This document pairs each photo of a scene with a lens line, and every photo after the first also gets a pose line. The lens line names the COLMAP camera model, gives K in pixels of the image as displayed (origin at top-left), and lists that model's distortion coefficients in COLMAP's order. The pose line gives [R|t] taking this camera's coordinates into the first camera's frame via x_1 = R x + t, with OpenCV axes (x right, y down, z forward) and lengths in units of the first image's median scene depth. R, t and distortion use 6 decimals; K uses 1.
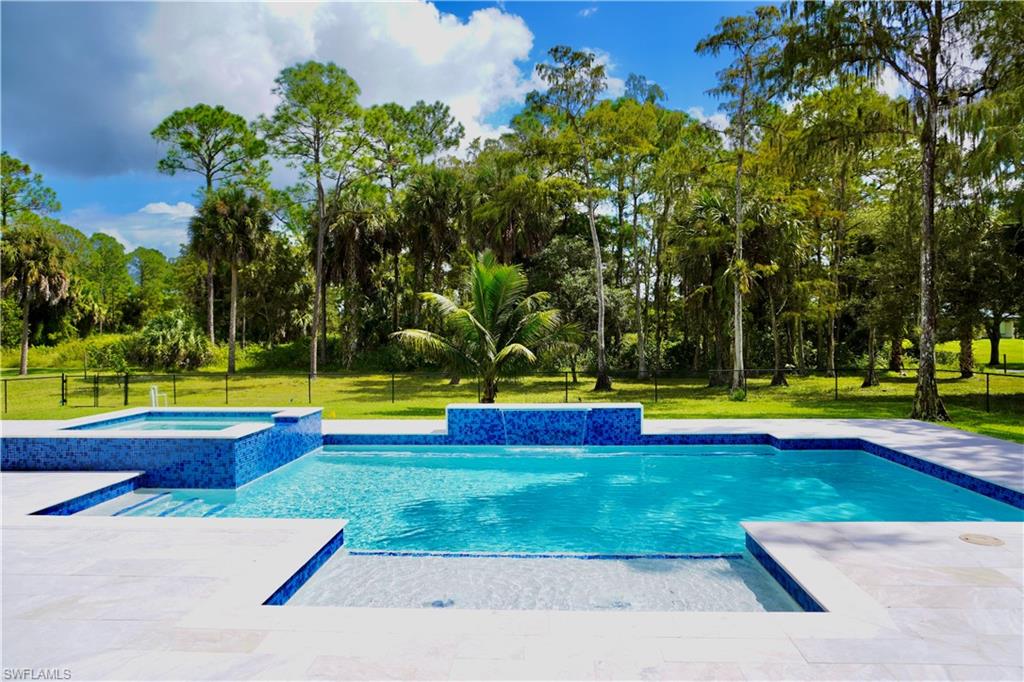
lens RADIAL K [[676.9, 0, 512.7], [0, 676.9, 345.6], [0, 0, 1]] dist [-0.031582, 0.009764]
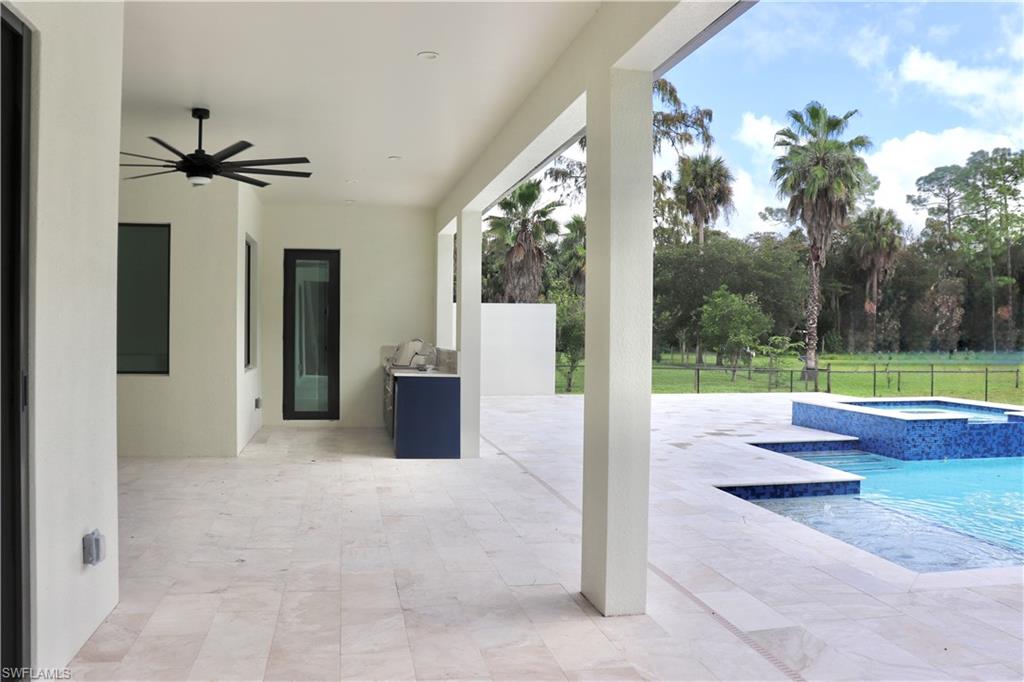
lens RADIAL K [[831.2, 0, 507.3], [0, 831.2, 331.6], [0, 0, 1]] dist [-0.139321, 0.079311]
pose [[0.245118, 0.012194, -0.969416, 0.158066], [-0.026847, 0.999623, 0.005786, -0.000886], [0.969121, 0.024608, 0.245353, -0.003881]]
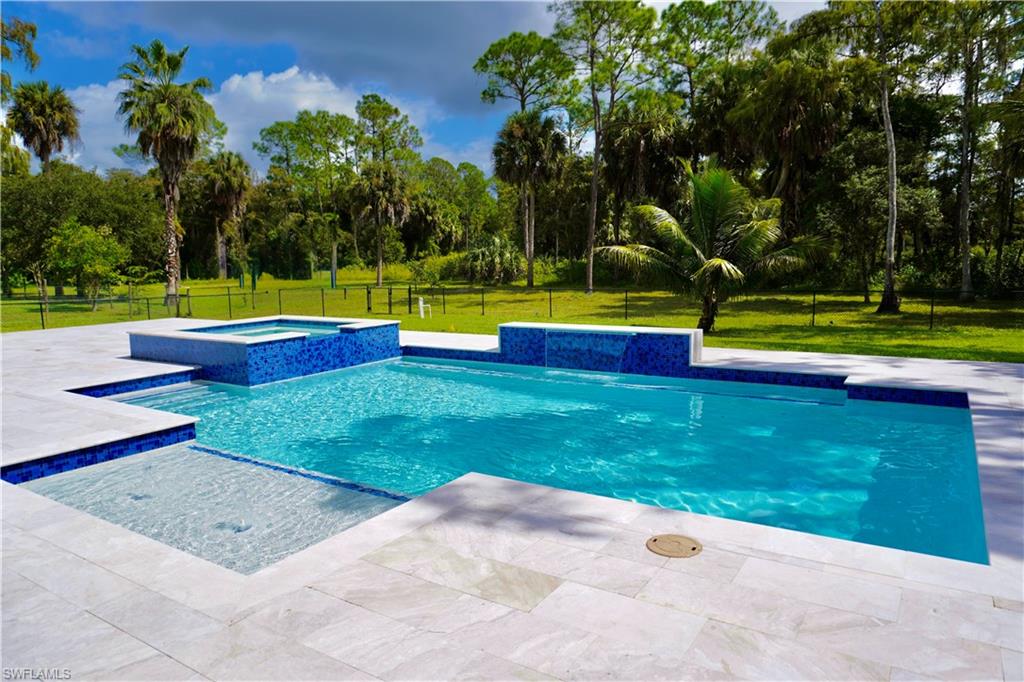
lens RADIAL K [[676.9, 0, 511.9], [0, 676.9, 339.6], [0, 0, 1]] dist [-0.031582, 0.009764]
pose [[0.873032, 0.051058, -0.484983, 0.114155], [0.005779, 0.993351, 0.114979, -0.000329], [0.487629, -0.103183, 0.866932, 0.042893]]
